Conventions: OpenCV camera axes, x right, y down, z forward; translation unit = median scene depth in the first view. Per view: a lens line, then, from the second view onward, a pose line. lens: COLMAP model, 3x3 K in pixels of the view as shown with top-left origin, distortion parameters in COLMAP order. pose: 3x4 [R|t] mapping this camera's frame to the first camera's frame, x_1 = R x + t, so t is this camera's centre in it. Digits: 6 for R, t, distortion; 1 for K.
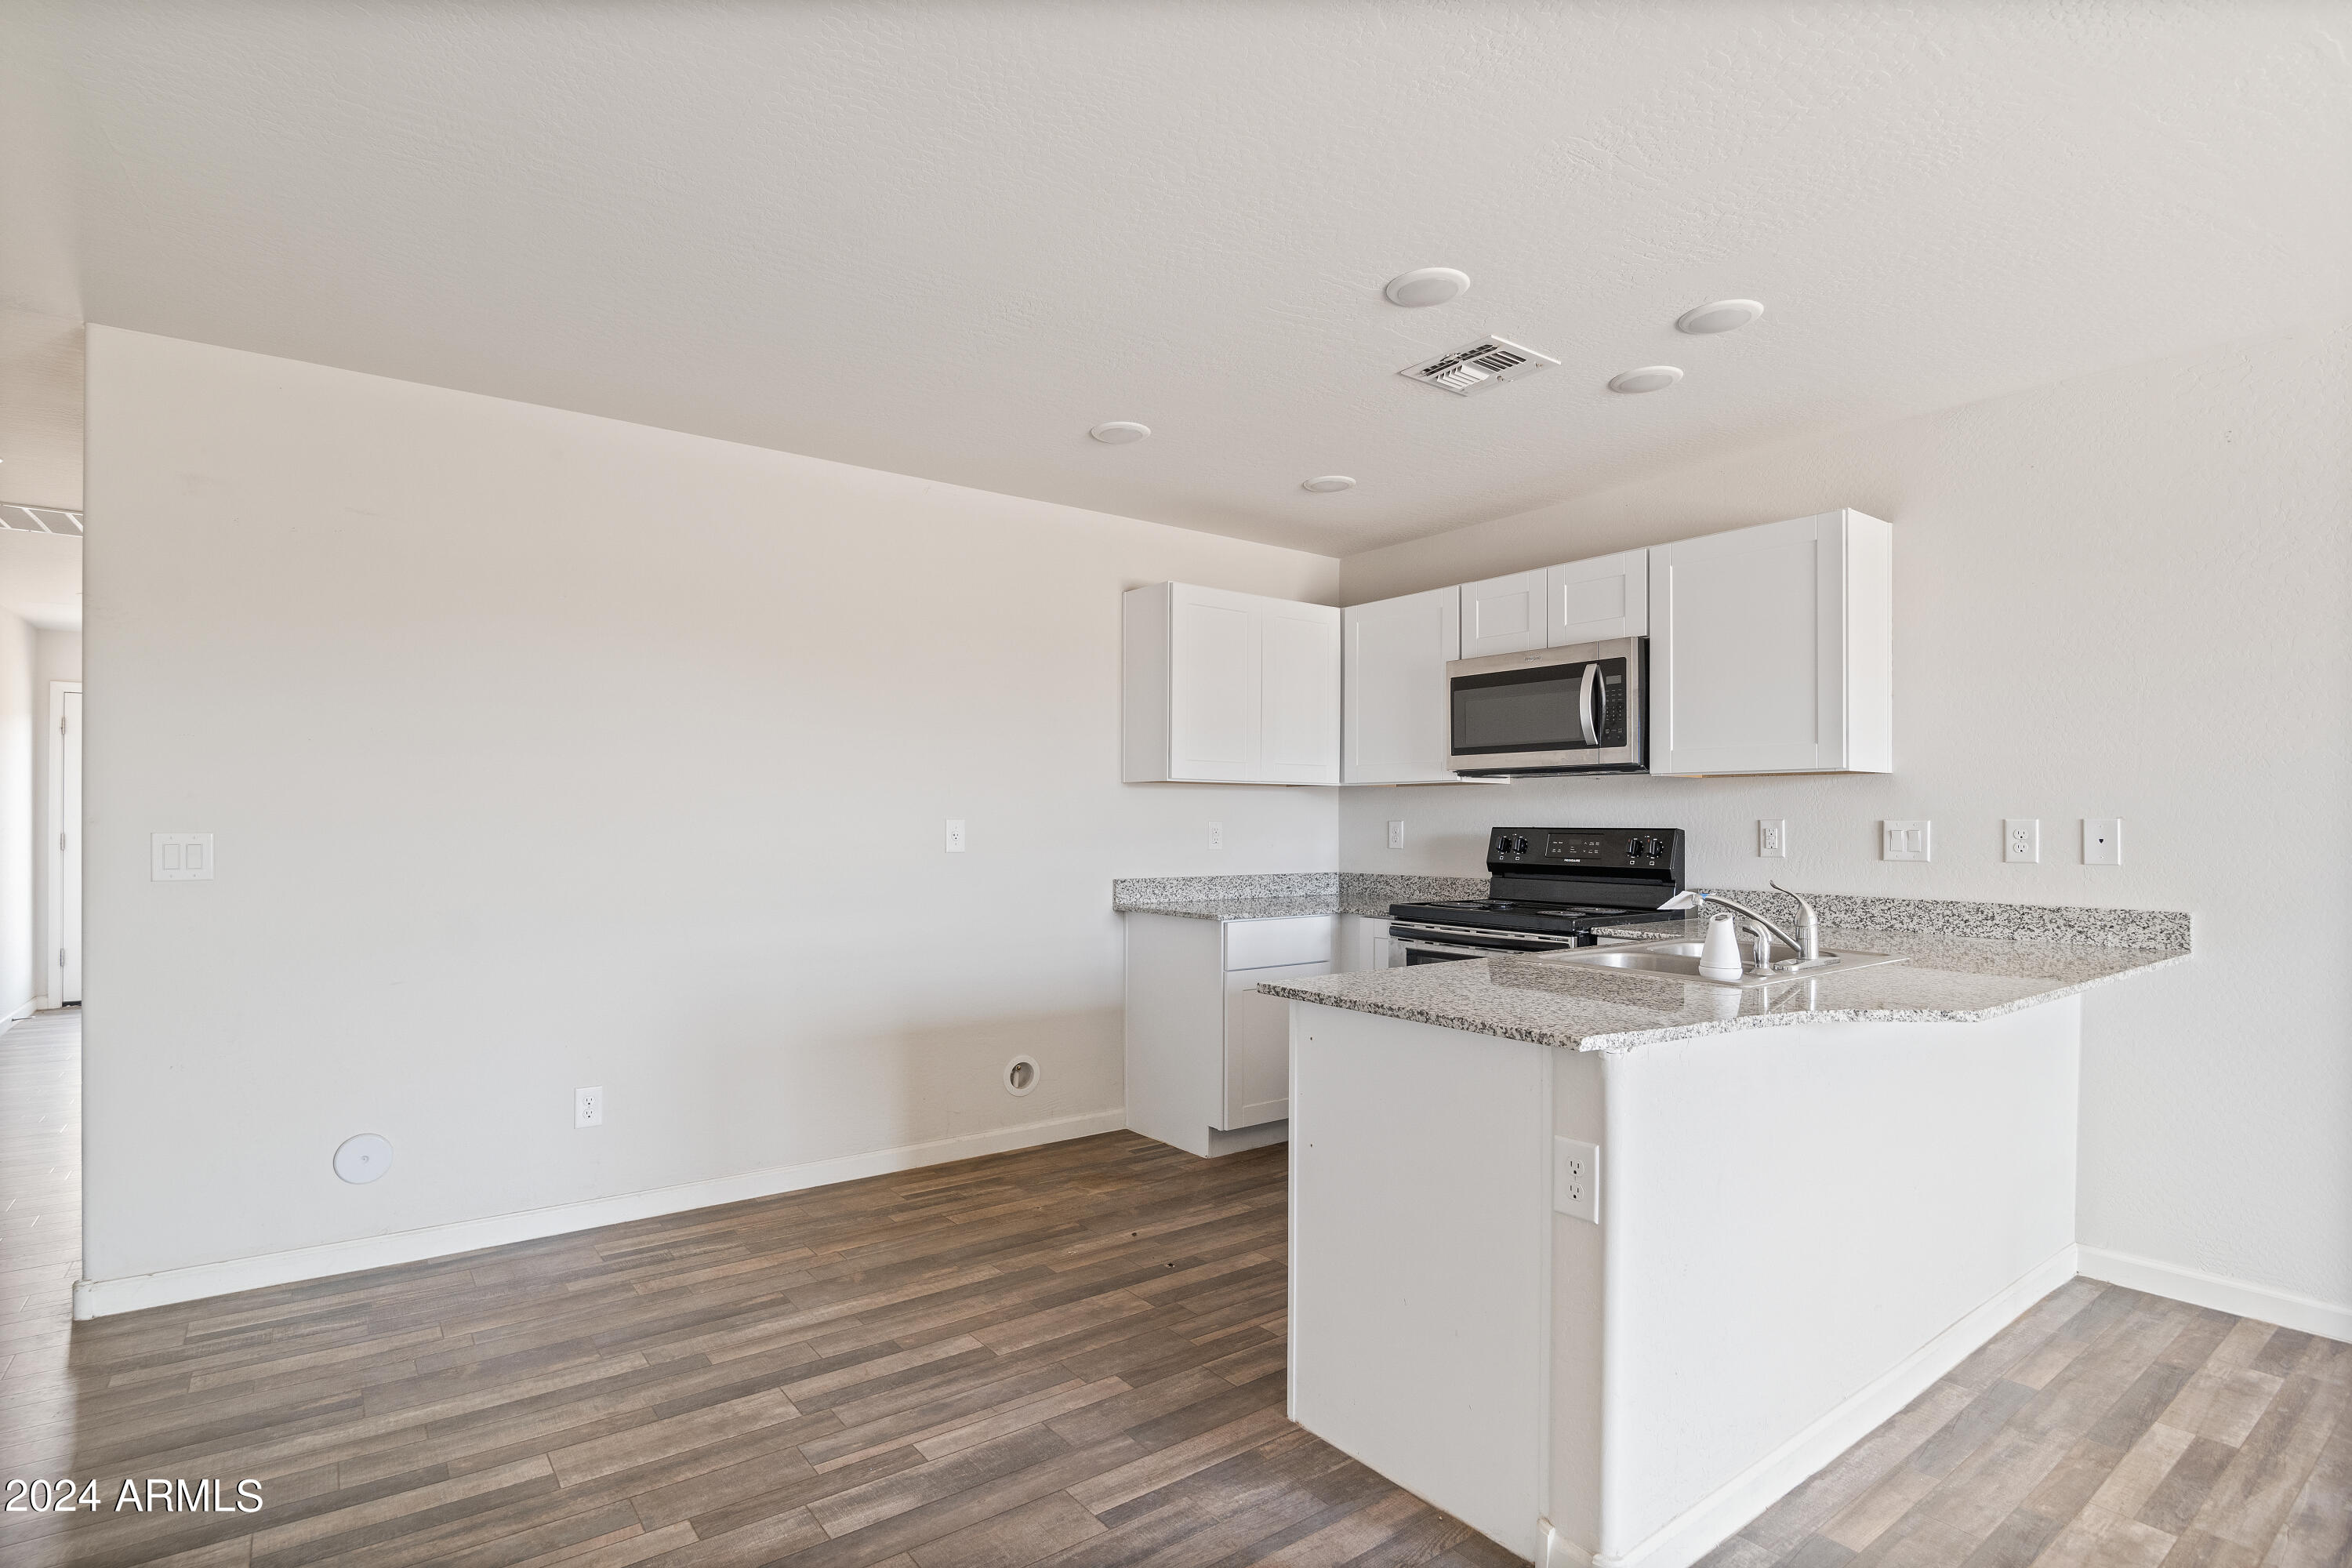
lens RADIAL K [[1148.5, 0, 1156.0], [0, 1148.5, 824.3], [0, 0, 1]] dist [-0.015875, 0.000304]
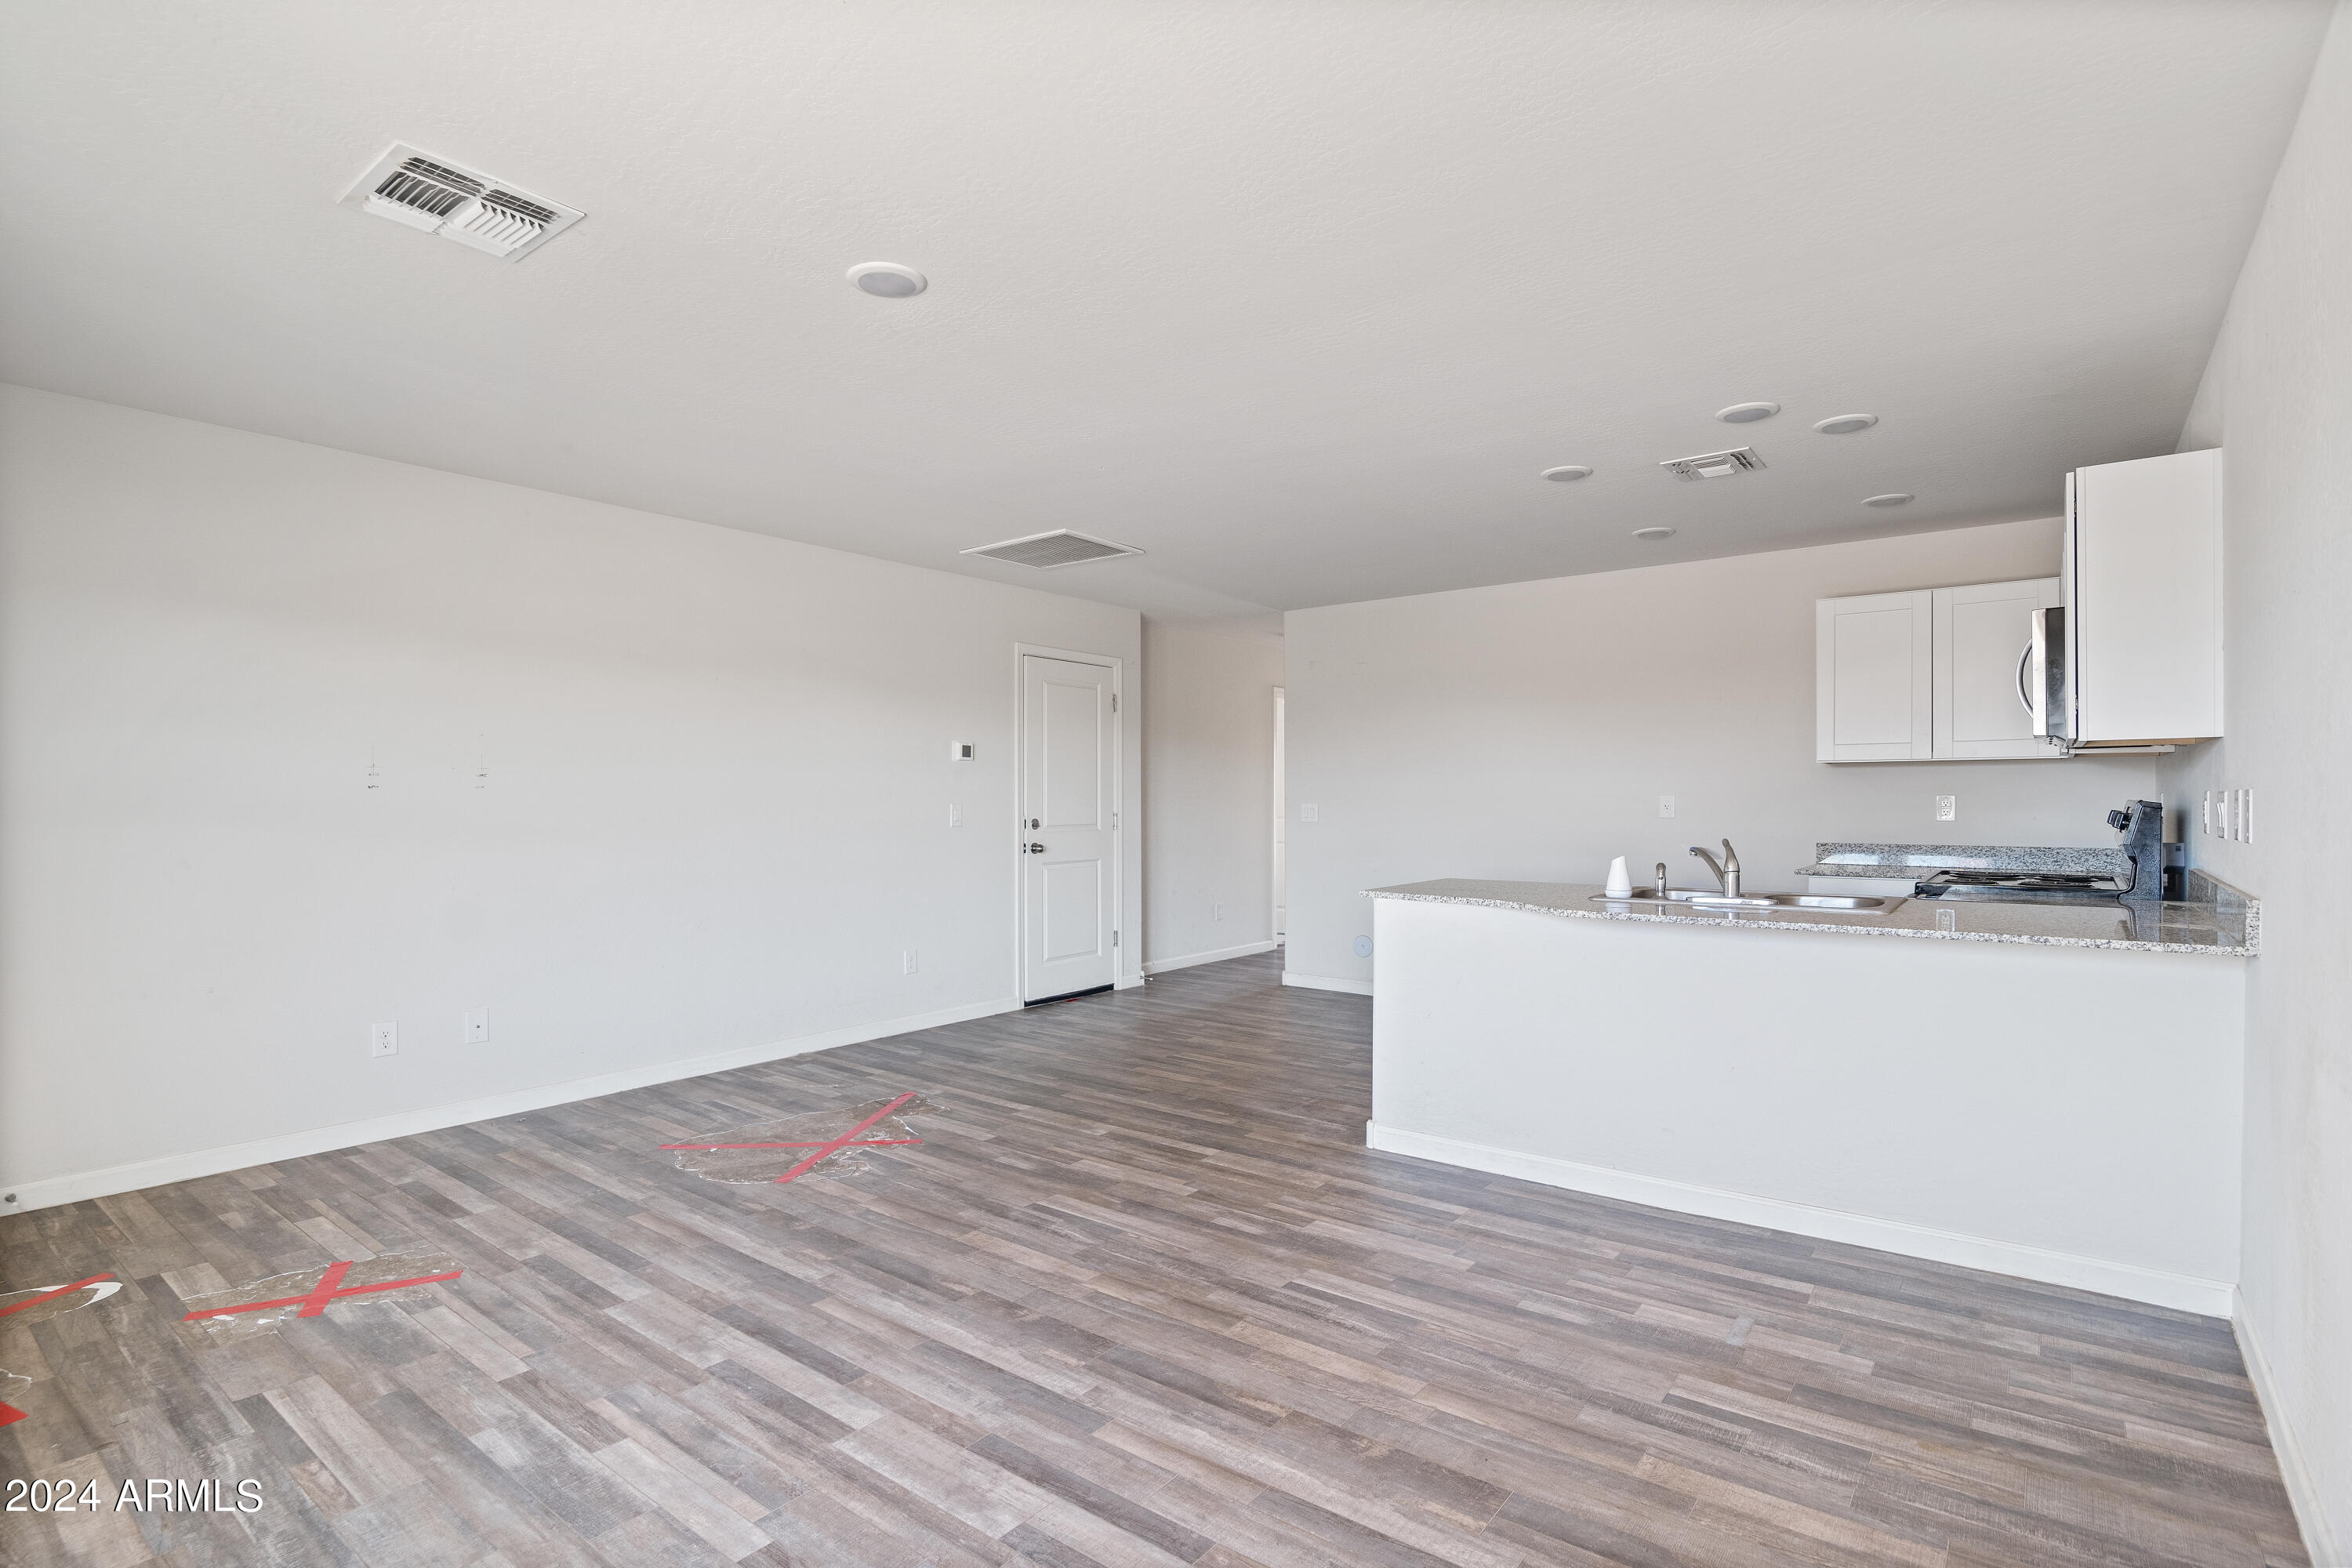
lens RADIAL K [[1150.9, 0, 1146.7], [0, 1150.9, 796.4], [0, 0, 1]] dist [-0.015293, -0.000434]
pose [[0.256387, -0.005246, -0.966560, 1.165679], [0.002159, 0.999986, -0.004855, 0.002824], [0.966572, -0.000842, 0.256395, -0.009023]]
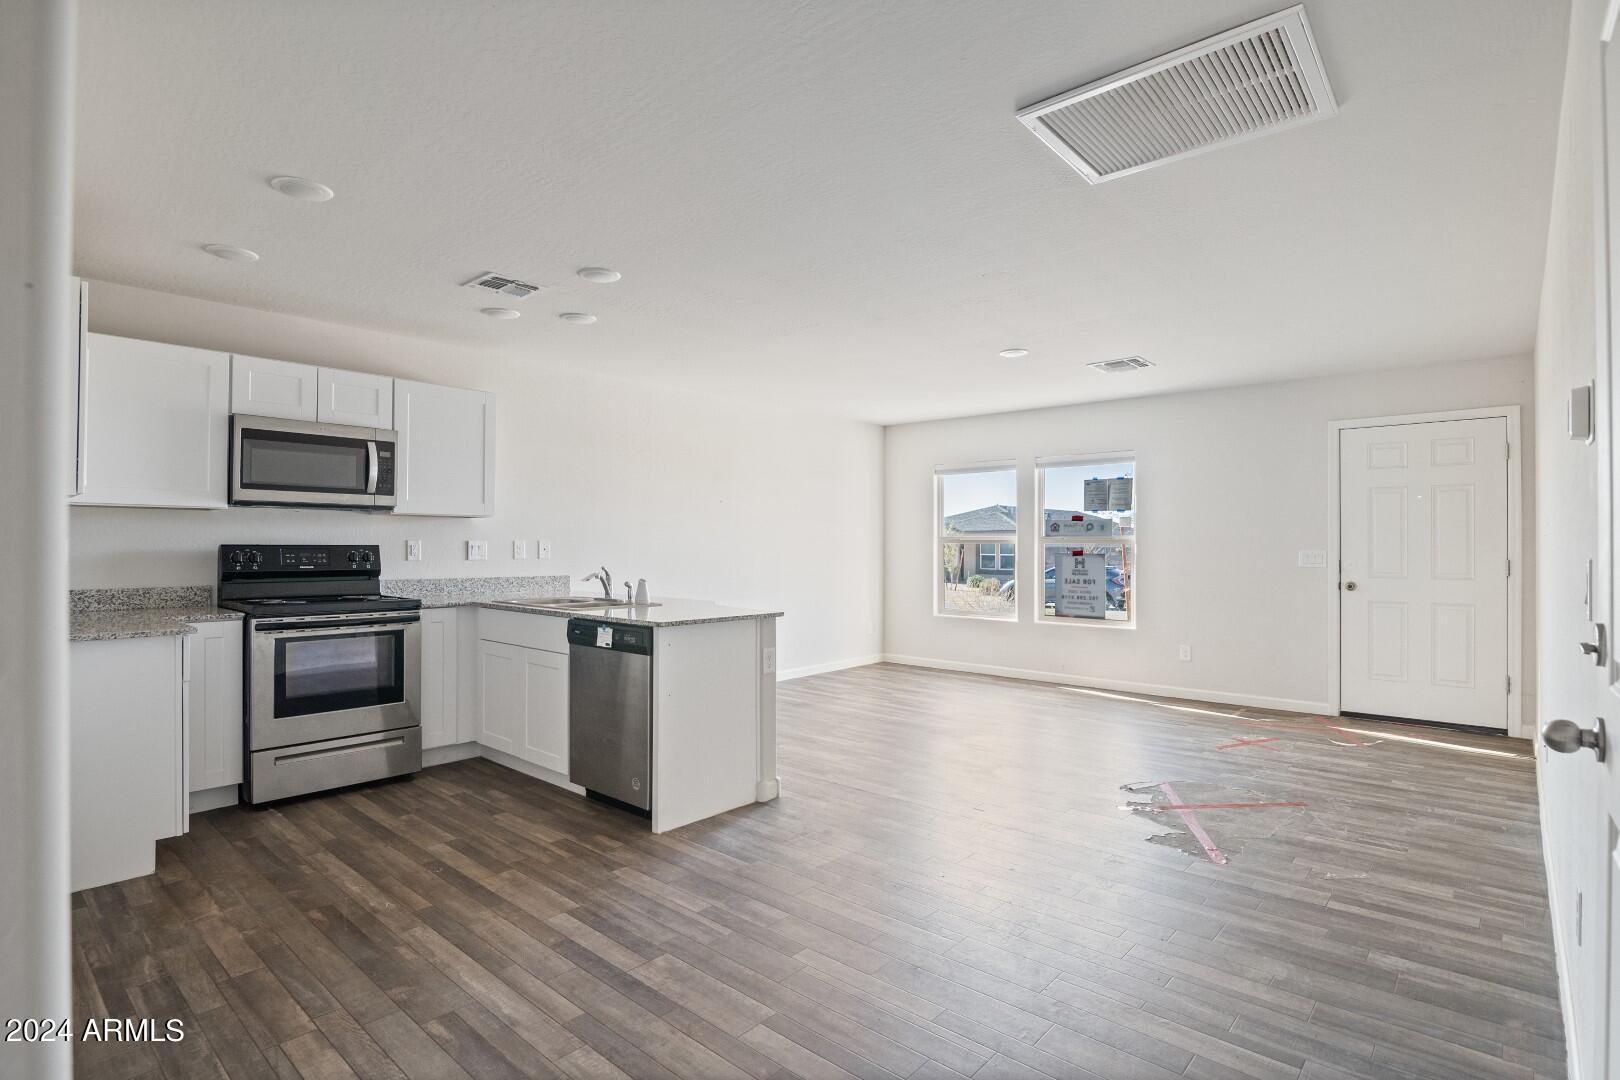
lens RADIAL K [[793.2, 0, 797.4], [0, 793.2, 537.9], [0, 0, 1]] dist [-0.016210, 0.000046]
pose [[-0.193899, 0.005196, 0.981008, -0.818768], [-0.001925, 0.999982, -0.005677, -0.001306], [-0.981020, -0.002990, -0.193885, 0.638344]]
